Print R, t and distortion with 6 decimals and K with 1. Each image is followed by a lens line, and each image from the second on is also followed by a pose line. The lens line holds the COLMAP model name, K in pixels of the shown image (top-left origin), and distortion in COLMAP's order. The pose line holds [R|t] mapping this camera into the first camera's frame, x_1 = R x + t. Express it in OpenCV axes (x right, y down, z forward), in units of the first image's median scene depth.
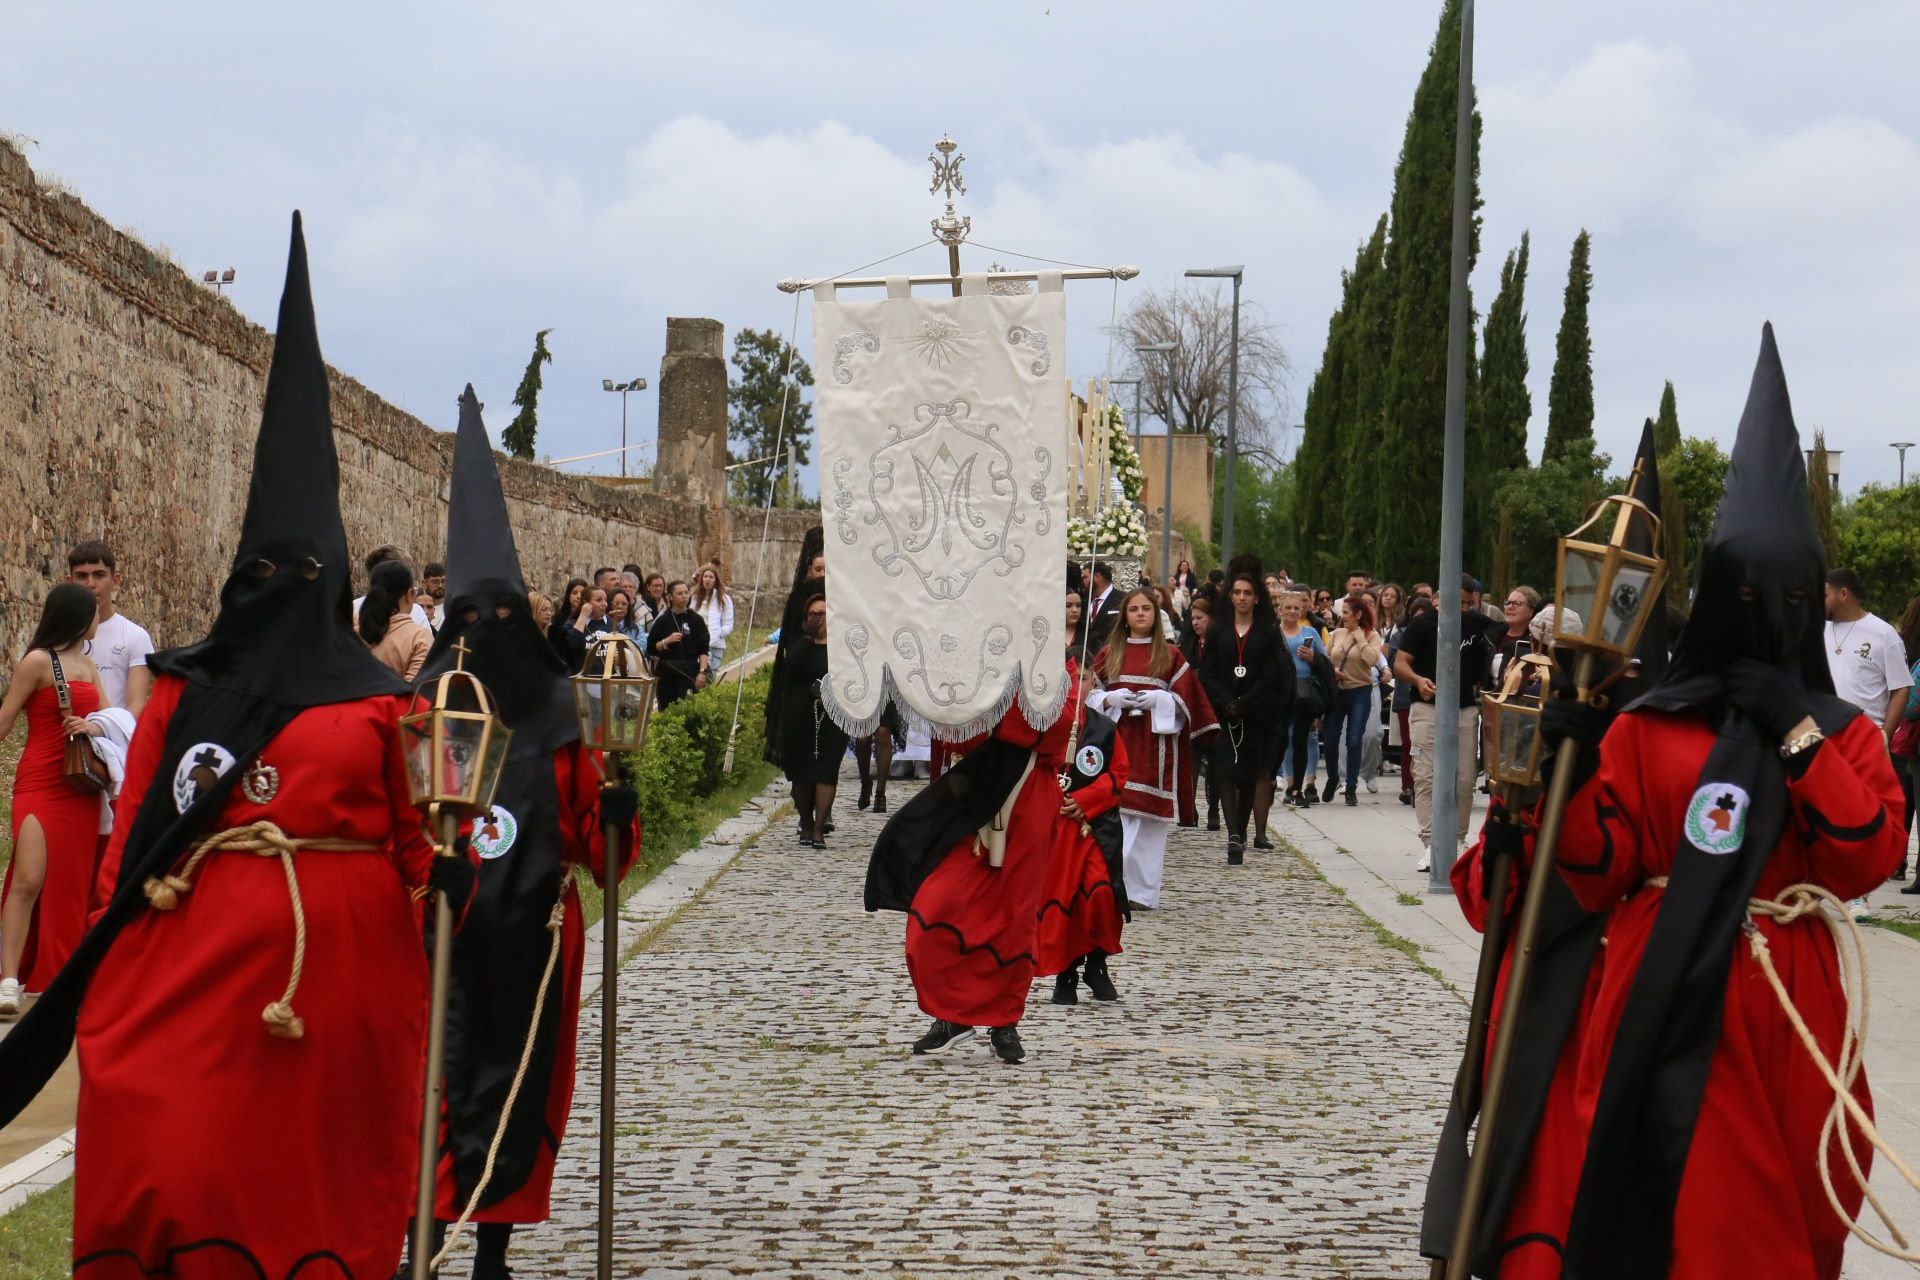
lens RADIAL K [[4955.9, 0, 960.0], [0, 4955.9, 640.0], [0, 0, 1]] dist [0.509877, -0.512959]
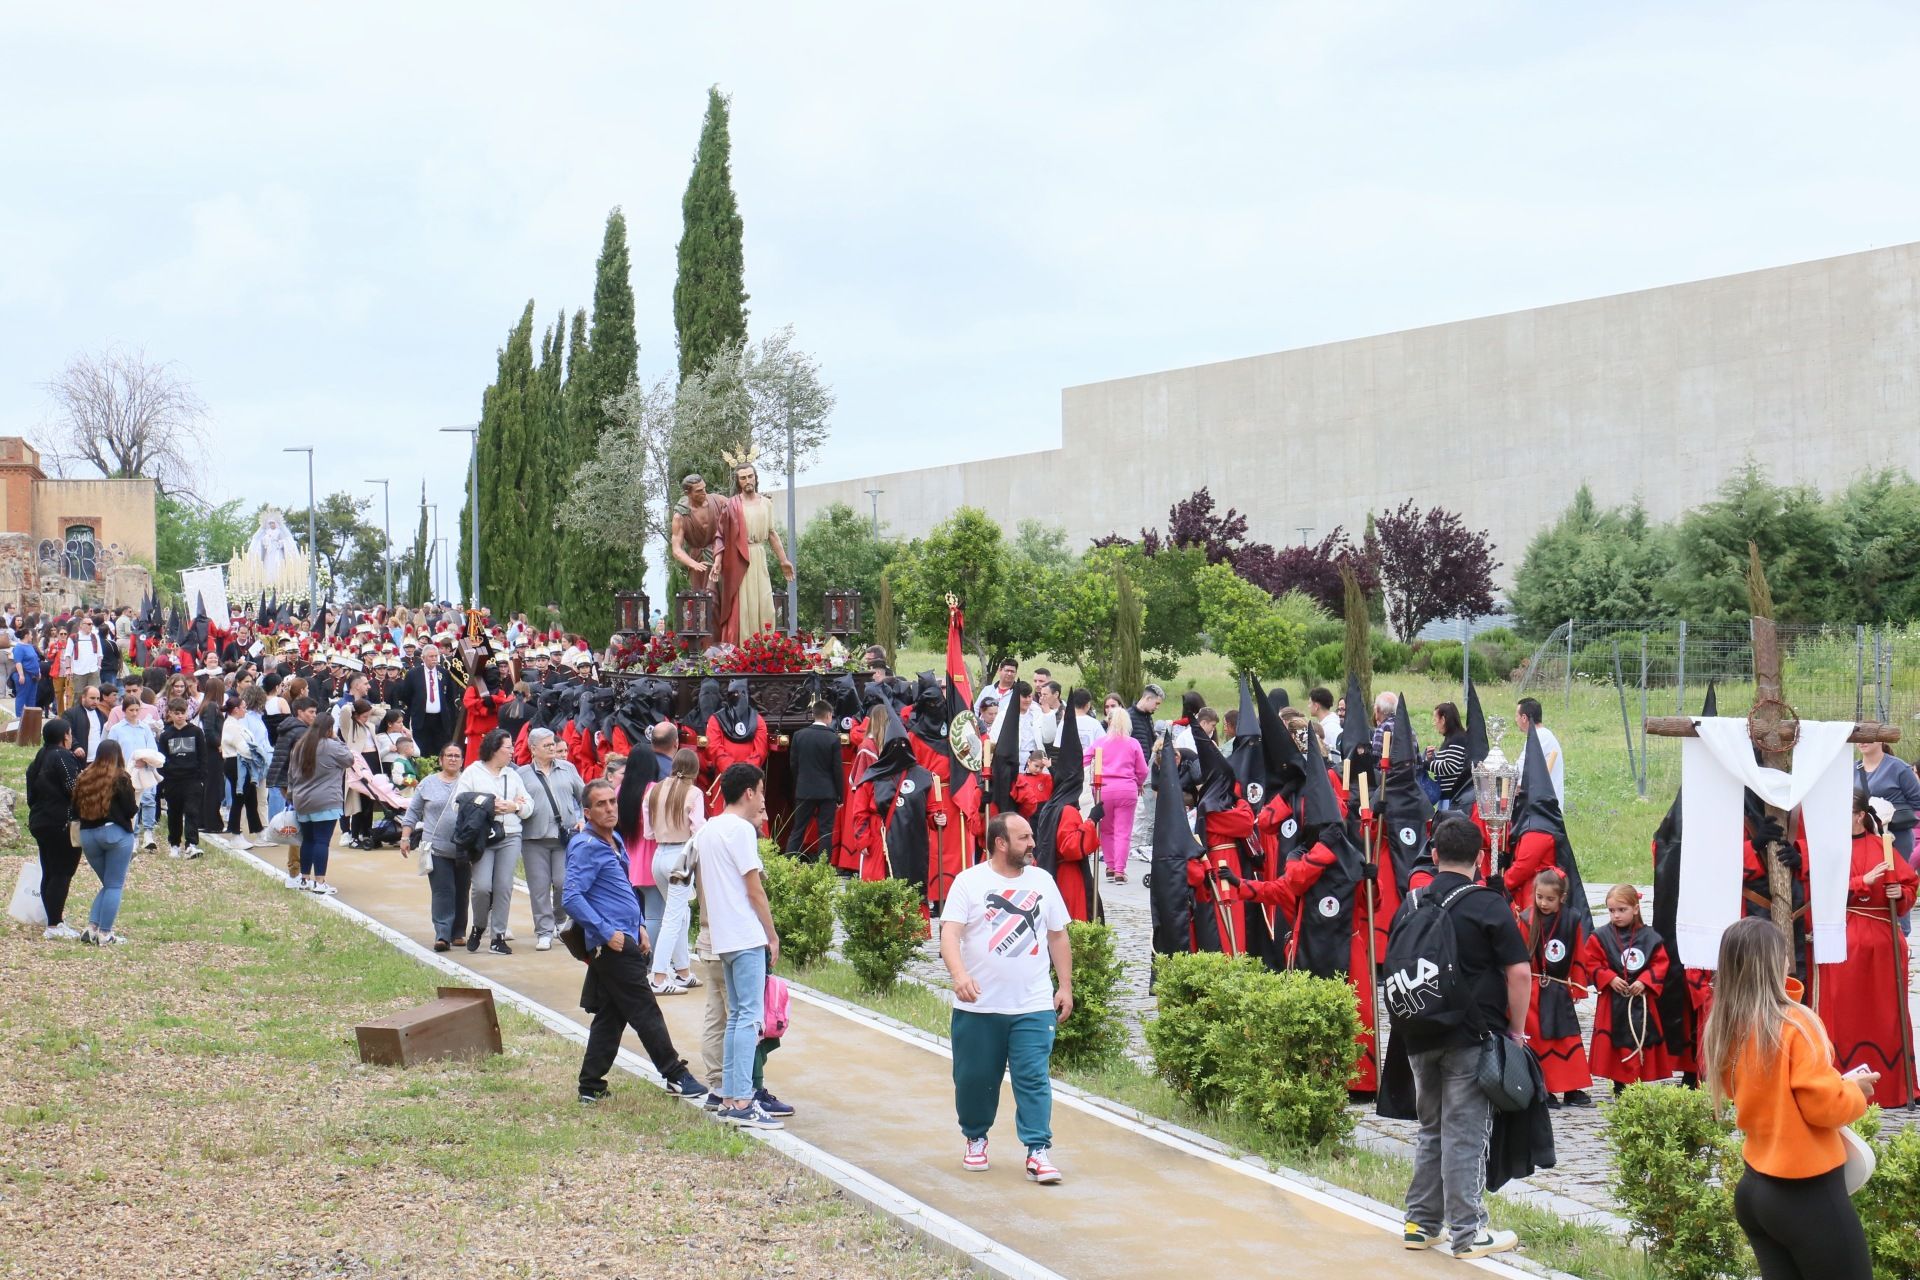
lens RADIAL K [[4046.0, 0, 960.0], [0, 4046.0, 640.0], [0, 0, 1]] dist [0.291626, 0.114265]
pose [[0.956809, -0.028985, 0.289268, -0.100233], [0.027880, 0.999580, 0.007940, -0.014640], [-0.289377, 0.000467, 0.957215, 0.105094]]
